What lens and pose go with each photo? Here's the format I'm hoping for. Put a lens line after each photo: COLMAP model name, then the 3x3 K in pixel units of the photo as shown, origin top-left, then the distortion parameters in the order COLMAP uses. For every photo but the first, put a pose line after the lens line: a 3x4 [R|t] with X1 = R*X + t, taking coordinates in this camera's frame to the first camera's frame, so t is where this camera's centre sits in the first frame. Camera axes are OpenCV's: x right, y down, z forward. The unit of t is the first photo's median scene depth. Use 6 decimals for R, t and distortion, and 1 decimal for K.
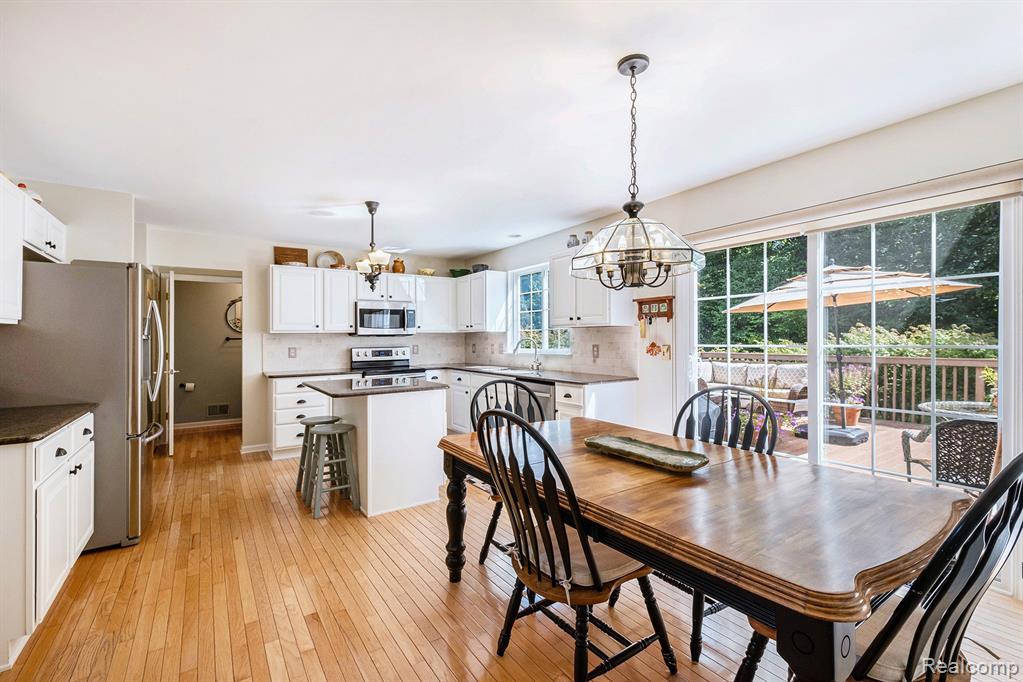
lens RADIAL K [[453.2, 0, 511.5], [0, 453.2, 341.0], [0, 0, 1]] dist [0.000205, 0.000020]
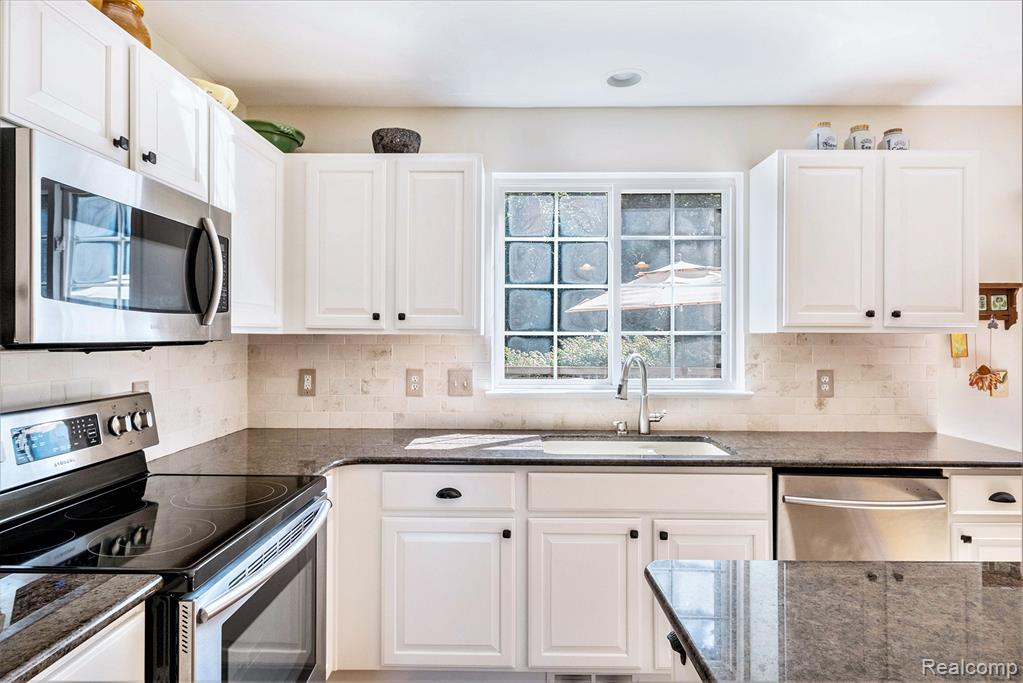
lens RADIAL K [[575.2, 0, 511.5], [0, 575.2, 341.5], [0, 0, 1]] dist [-0.001186, -0.000325]
pose [[0.567734, 0.004201, 0.823201, -0.502296], [-0.005712, 0.999983, -0.001163, -0.019167], [-0.823192, -0.004042, 0.567749, 0.937177]]
